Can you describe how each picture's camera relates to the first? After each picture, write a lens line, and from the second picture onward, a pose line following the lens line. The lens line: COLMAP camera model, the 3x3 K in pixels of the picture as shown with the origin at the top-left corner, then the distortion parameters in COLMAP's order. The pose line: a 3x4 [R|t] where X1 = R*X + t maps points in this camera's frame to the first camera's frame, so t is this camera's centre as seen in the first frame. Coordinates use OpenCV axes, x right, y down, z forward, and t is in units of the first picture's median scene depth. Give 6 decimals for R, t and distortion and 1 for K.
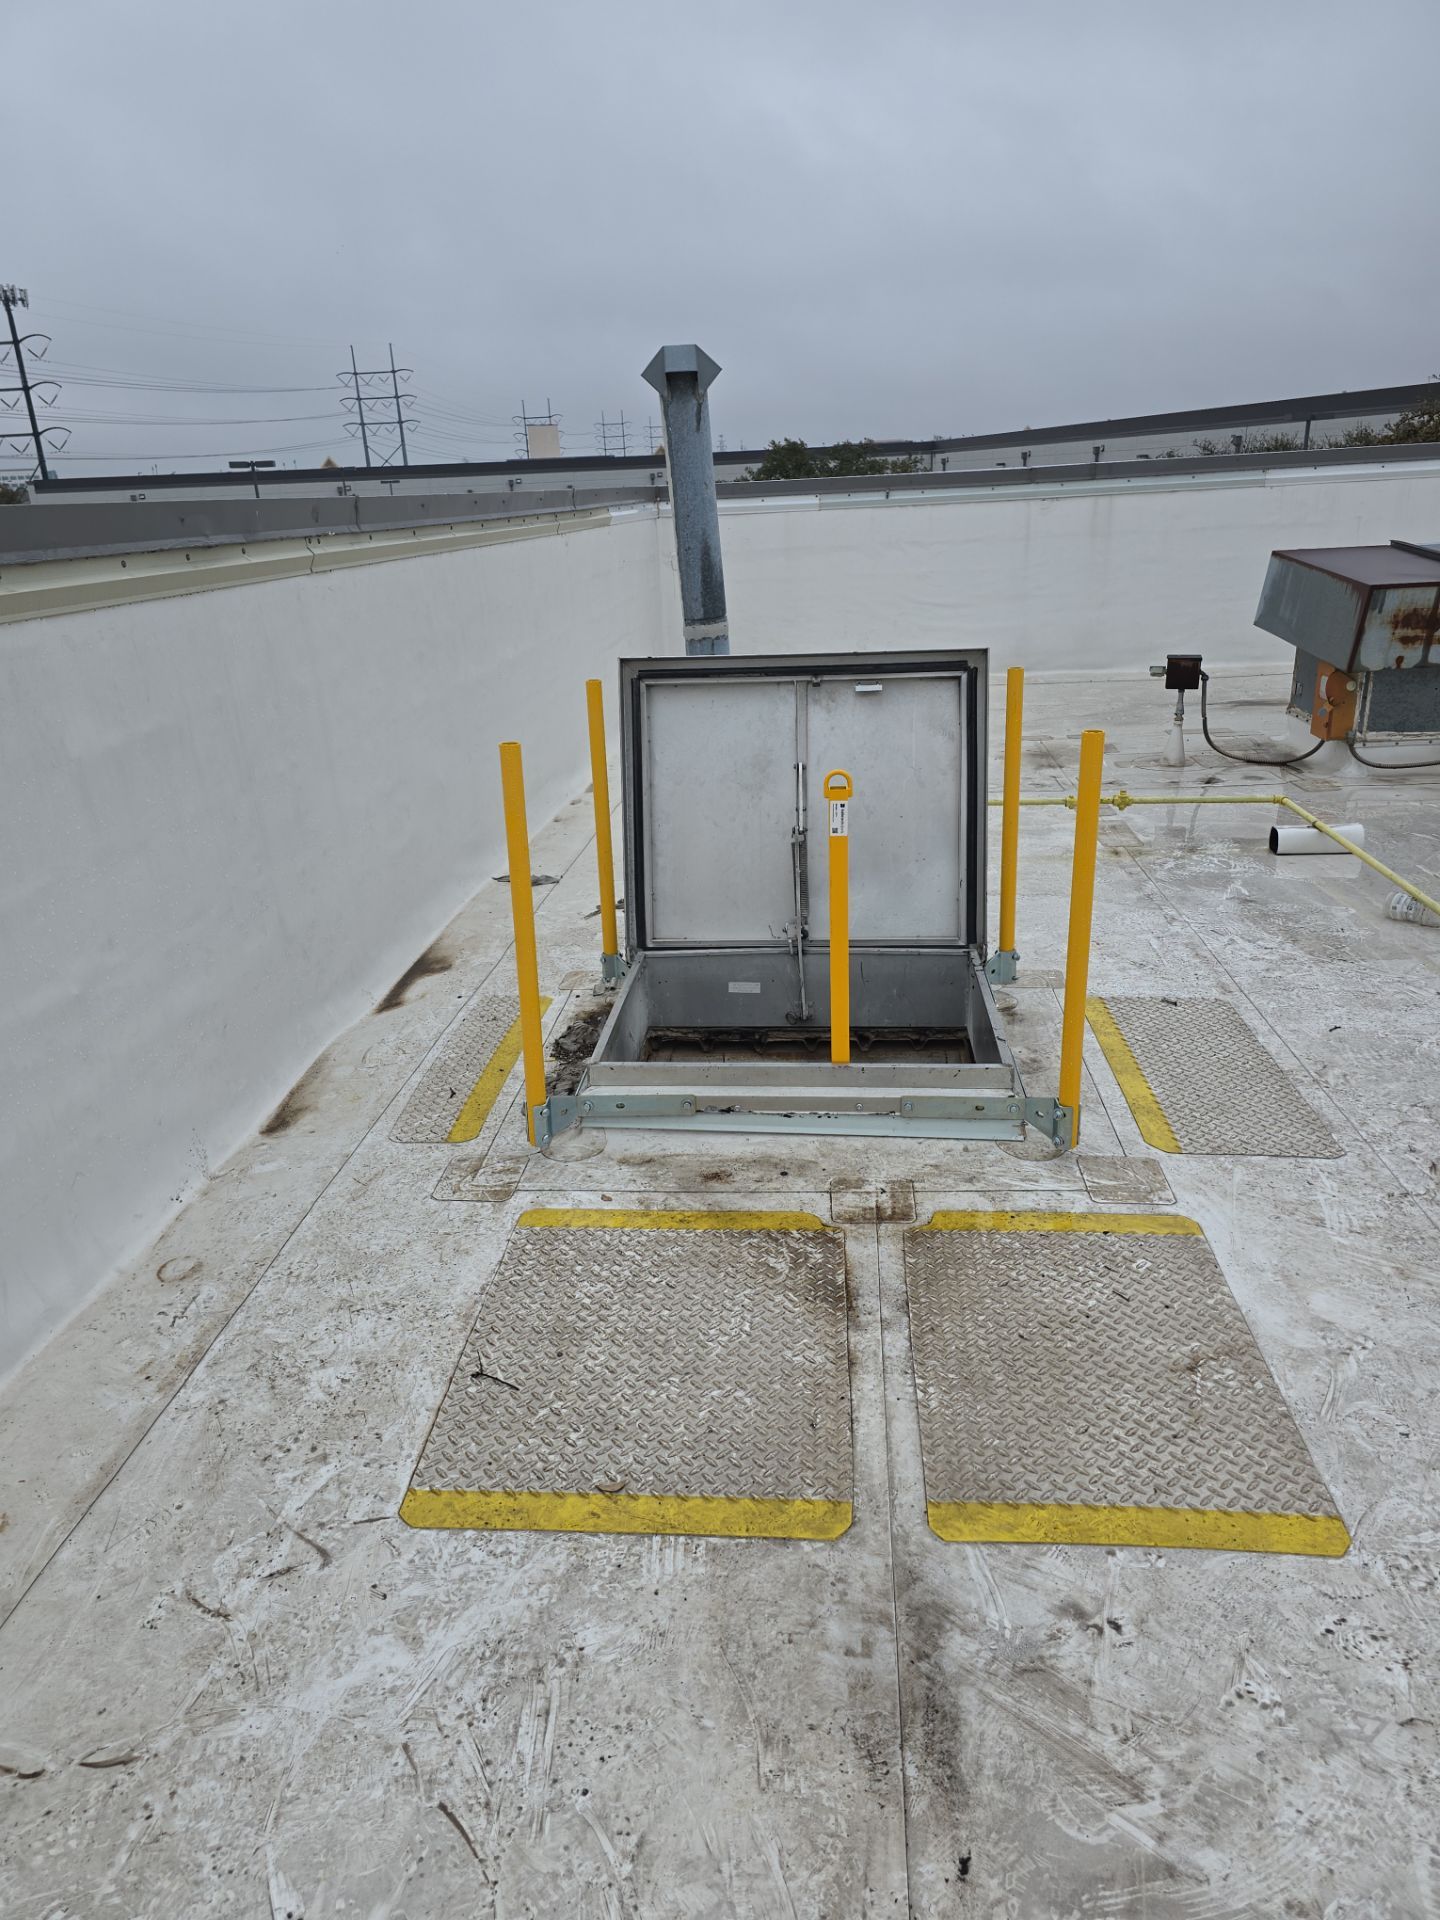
lens RADIAL K [[1285.2, 0, 726.5], [0, 1285.2, 957.8], [0, 0, 1]] dist [0.063317, -0.056651]
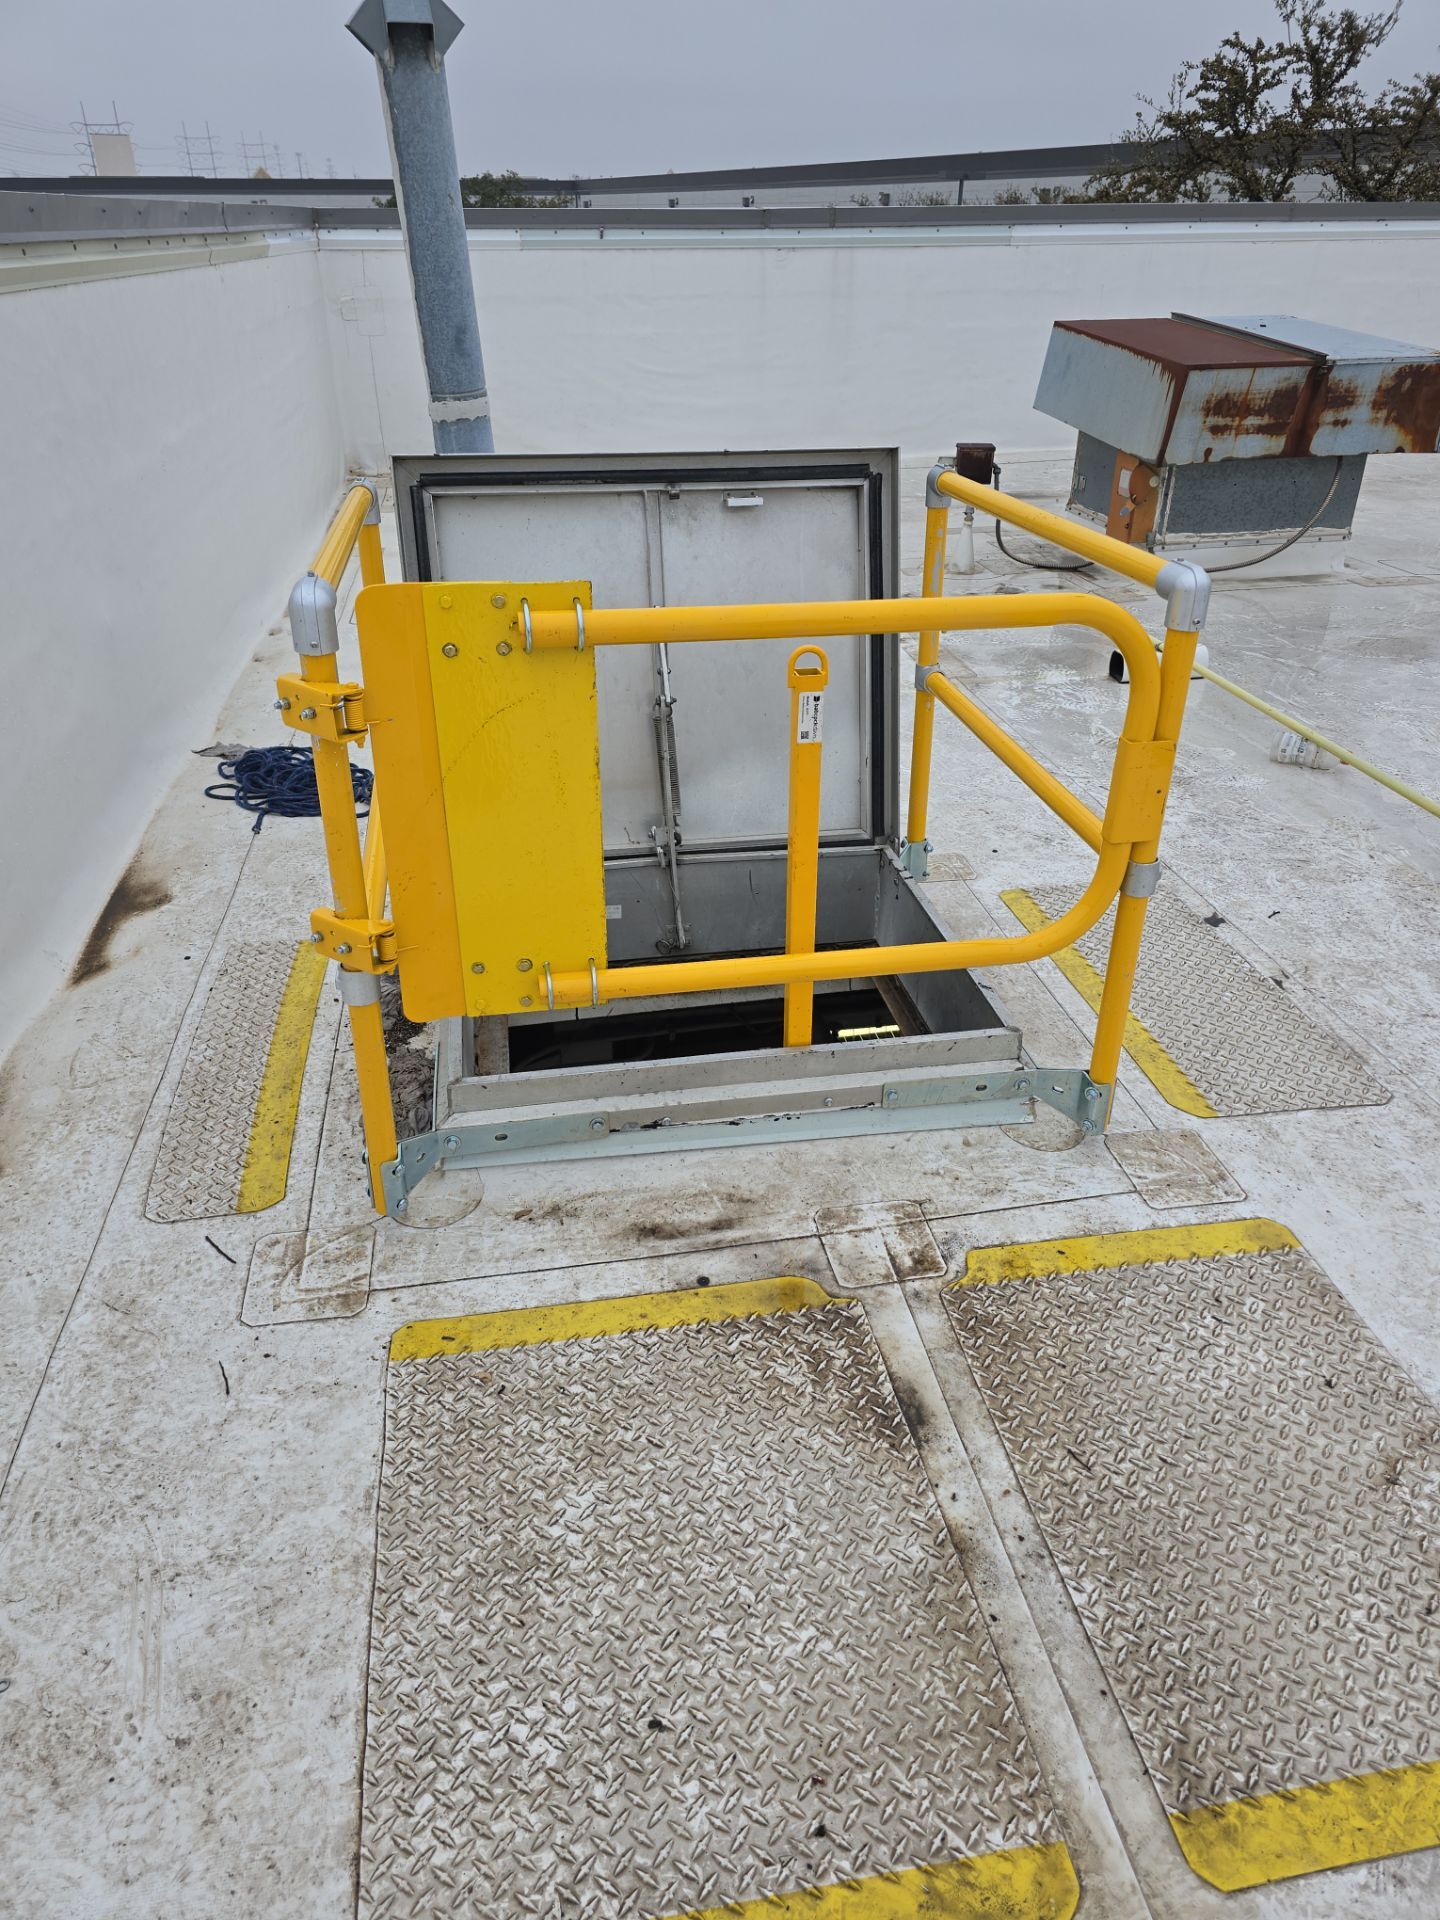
lens RADIAL K [[1285.2, 0, 729.2], [0, 1285.2, 957.3], [0, 0, 1]] dist [0.063317, -0.056651]
pose [[0.967106, -0.088099, 0.238629, -0.121793], [0.049391, 0.985291, 0.163590, -0.090666], [-0.249532, -0.146423, 0.957233, 0.310795]]
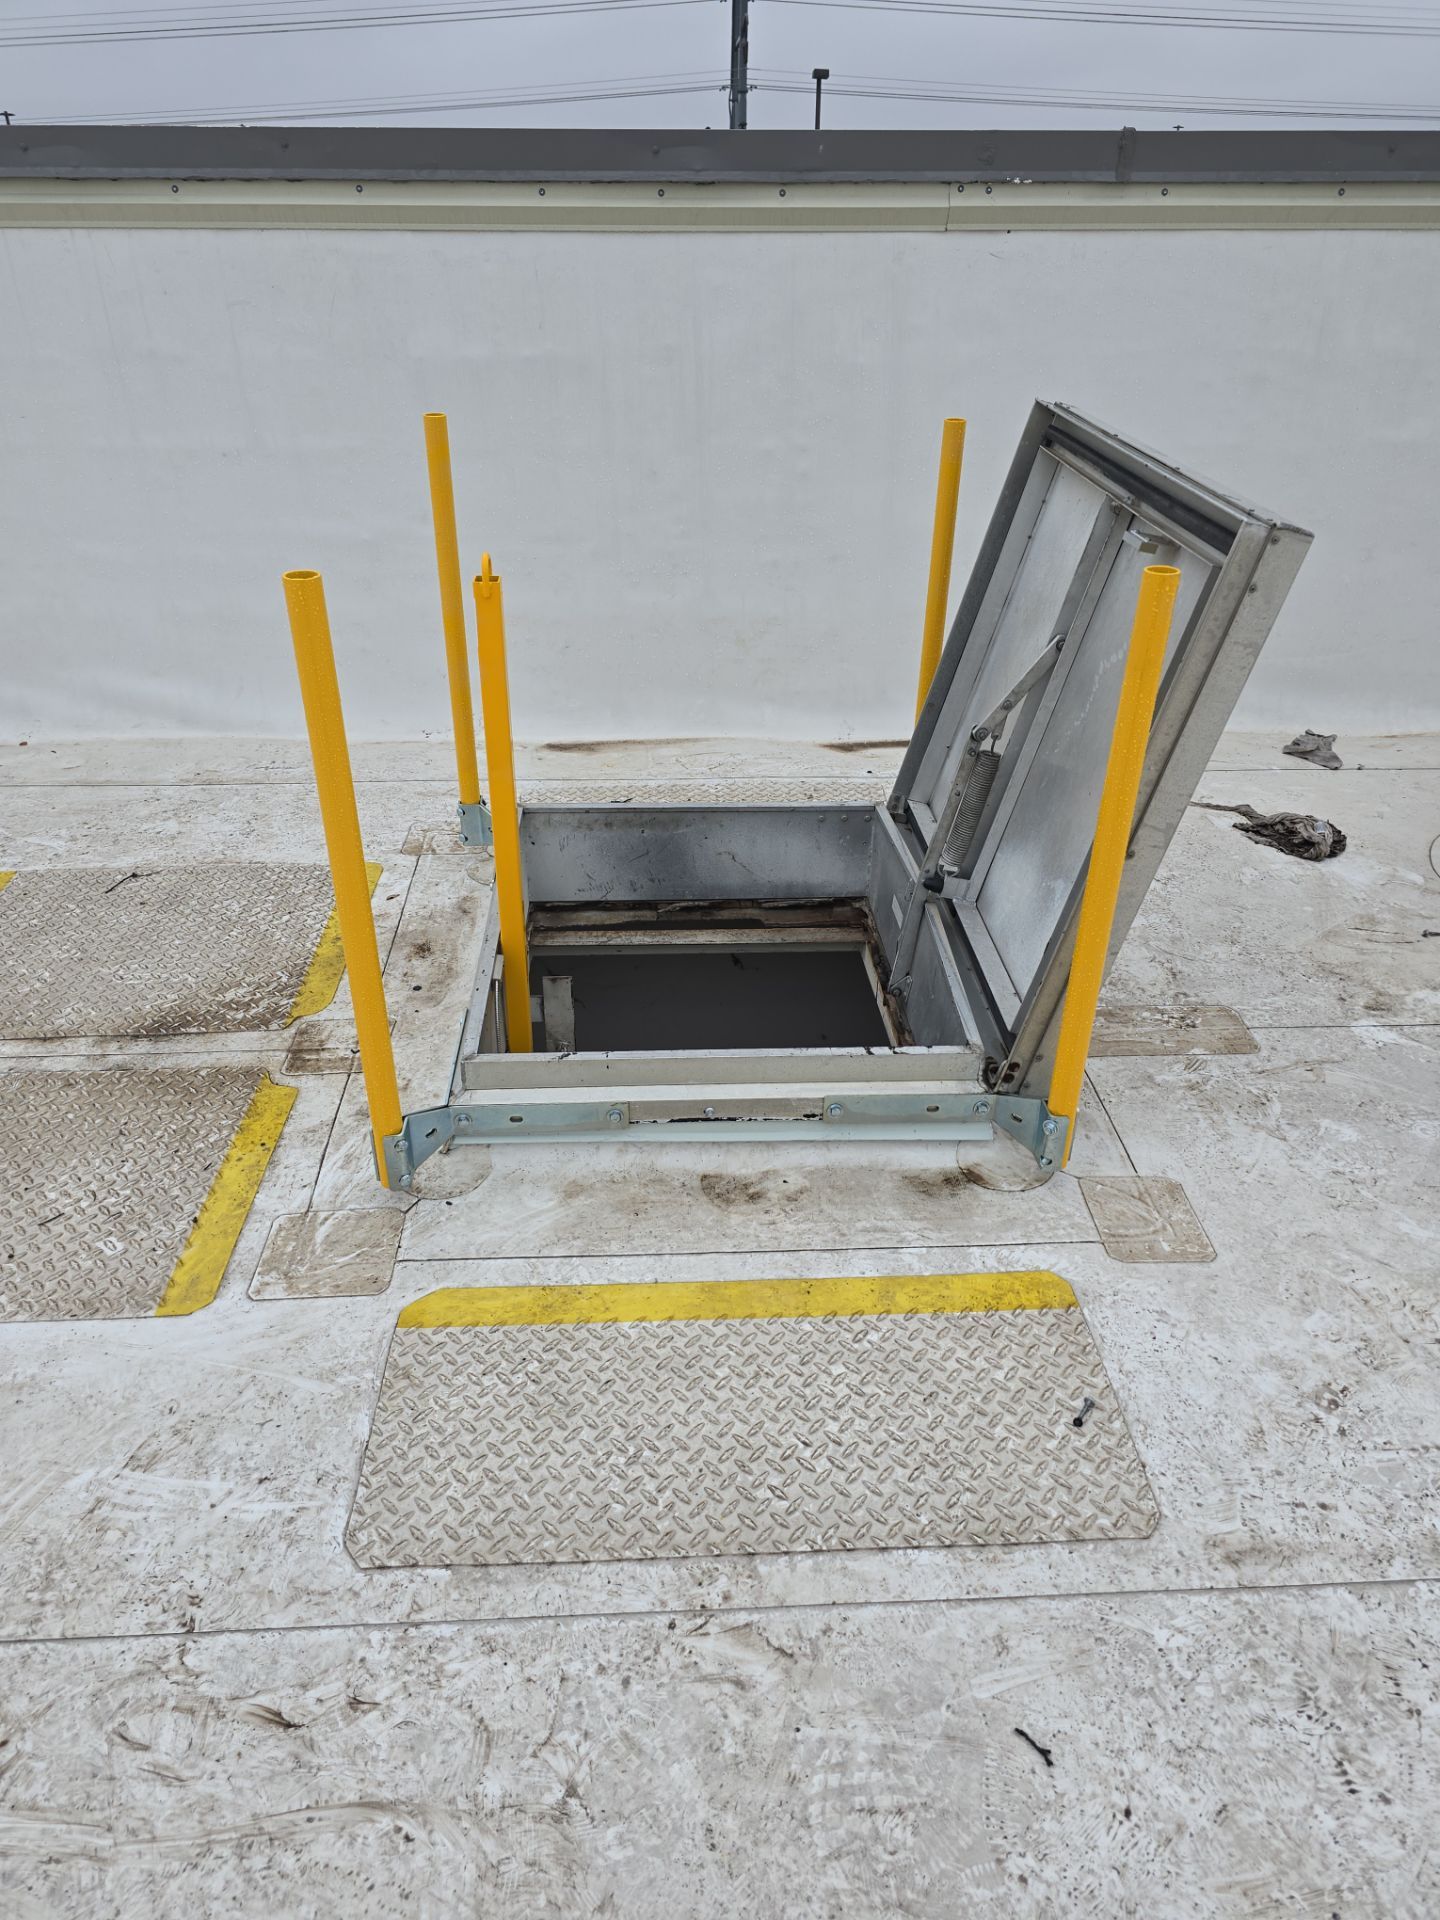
lens RADIAL K [[1285.2, 0, 729.5], [0, 1285.2, 963.7], [0, 0, 1]] dist [0.063317, -0.056651]
pose [[0.132148, 0.541256, -0.830409, 0.765328], [-0.348922, 0.809537, 0.472126, -0.323235], [0.927788, 0.227357, 0.295835, 0.898317]]
